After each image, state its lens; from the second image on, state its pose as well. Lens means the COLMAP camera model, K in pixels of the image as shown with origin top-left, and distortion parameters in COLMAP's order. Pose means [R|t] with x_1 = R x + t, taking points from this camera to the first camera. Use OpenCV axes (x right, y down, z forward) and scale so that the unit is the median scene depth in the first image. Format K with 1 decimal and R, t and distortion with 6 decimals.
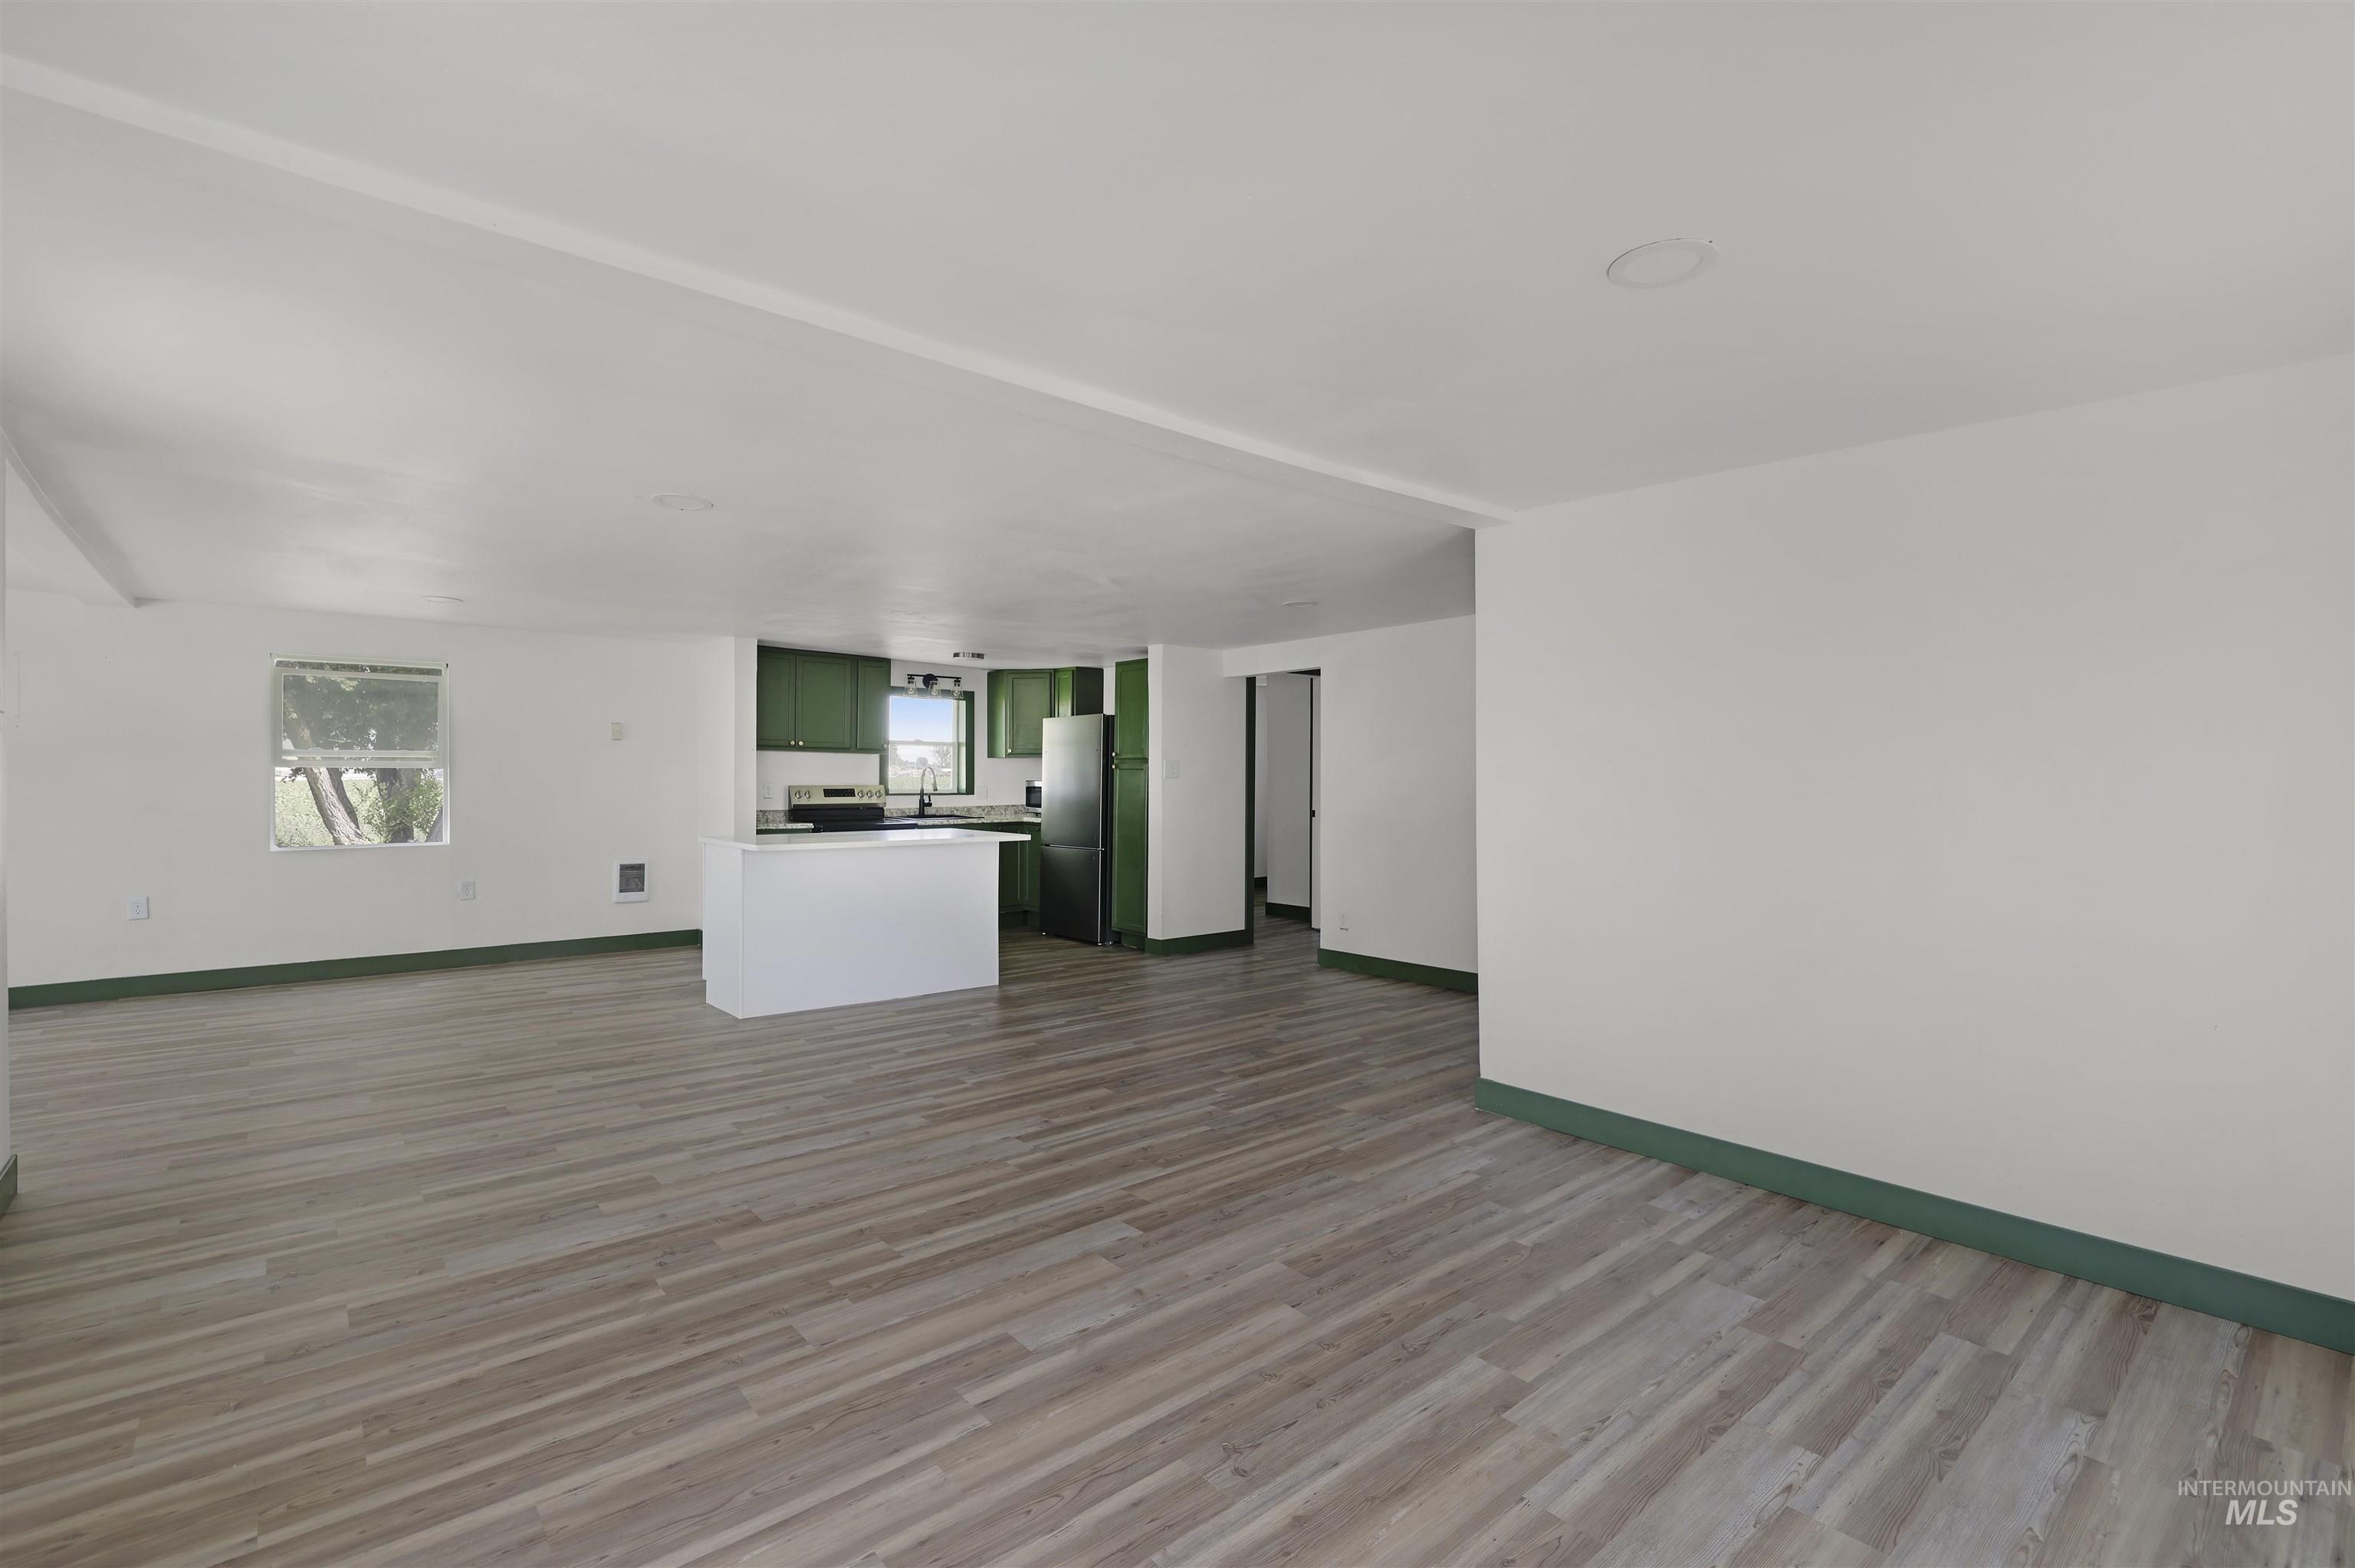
lens RADIAL K [[1031.2, 0, 1197.8], [0, 1031.2, 776.8], [0, 0, 1]] dist [-0.000252, 0.005692]
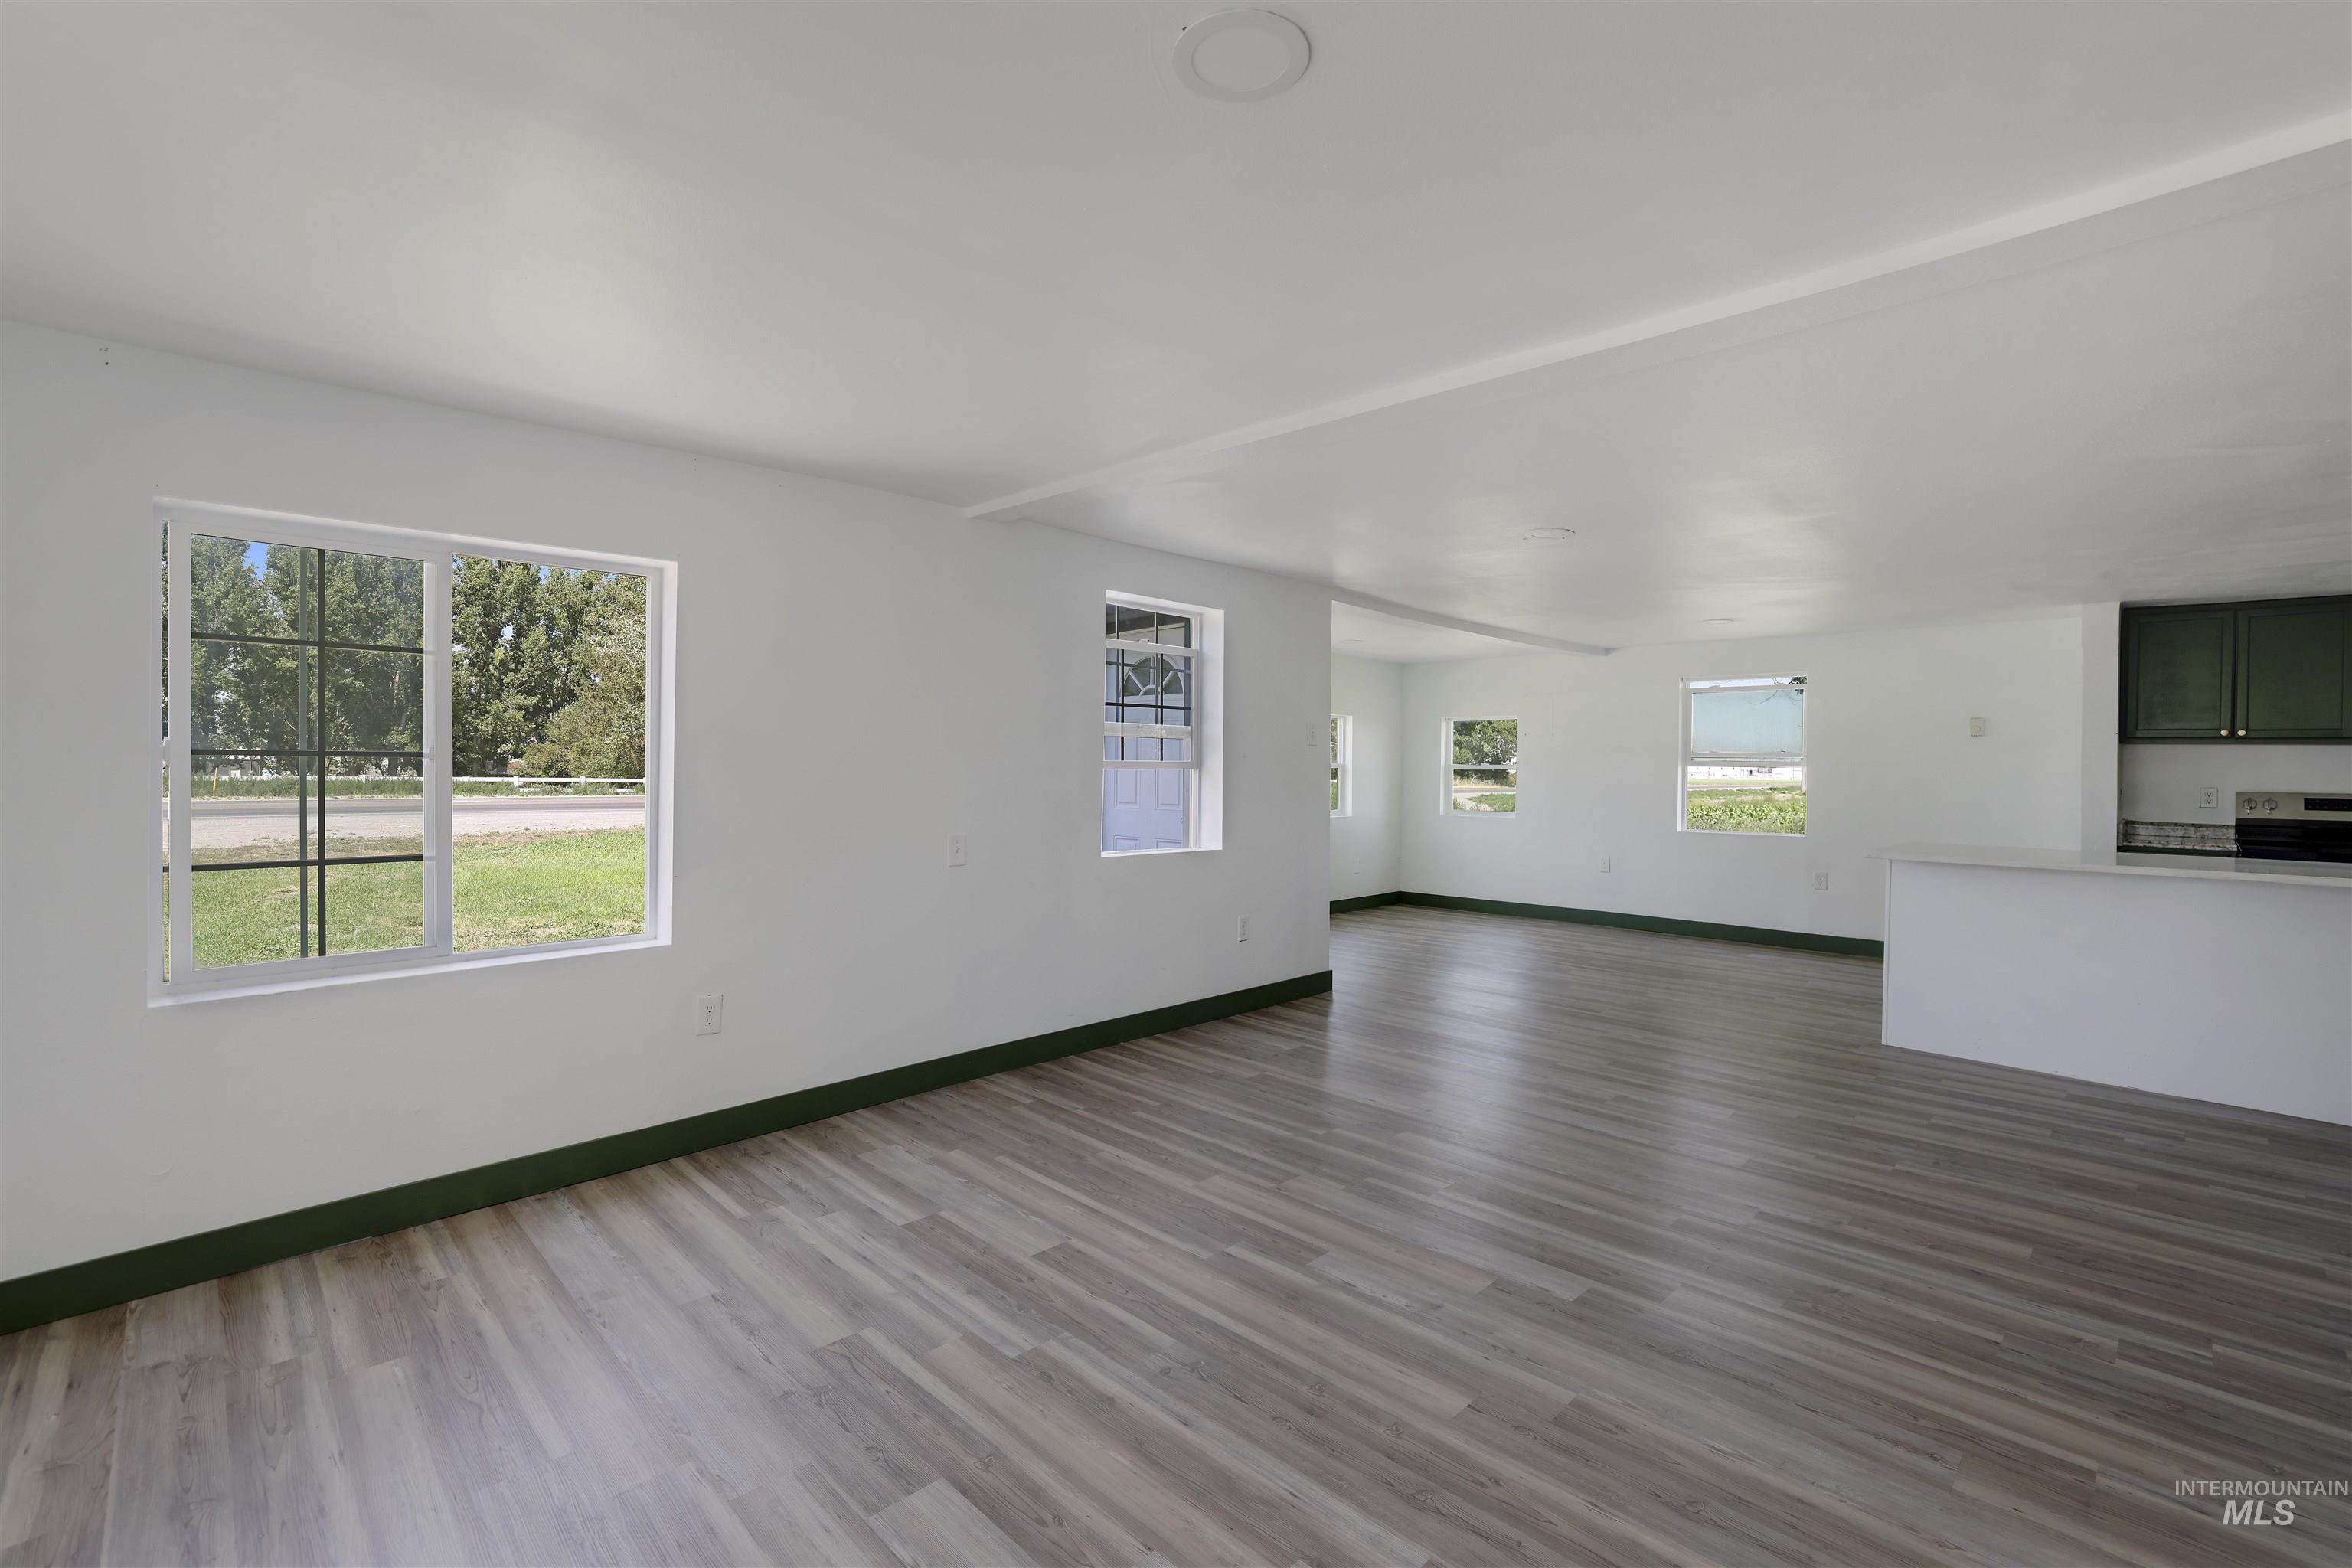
lens RADIAL K [[1030.1, 0, 1196.3], [0, 1030.1, 776.8], [0, 0, 1]] dist [-0.000252, 0.005692]
pose [[0.095341, 0.005474, -0.995430, 0.910353], [-0.005312, 0.999973, 0.004991, -0.006431], [0.995430, 0.004812, 0.095368, 0.692412]]
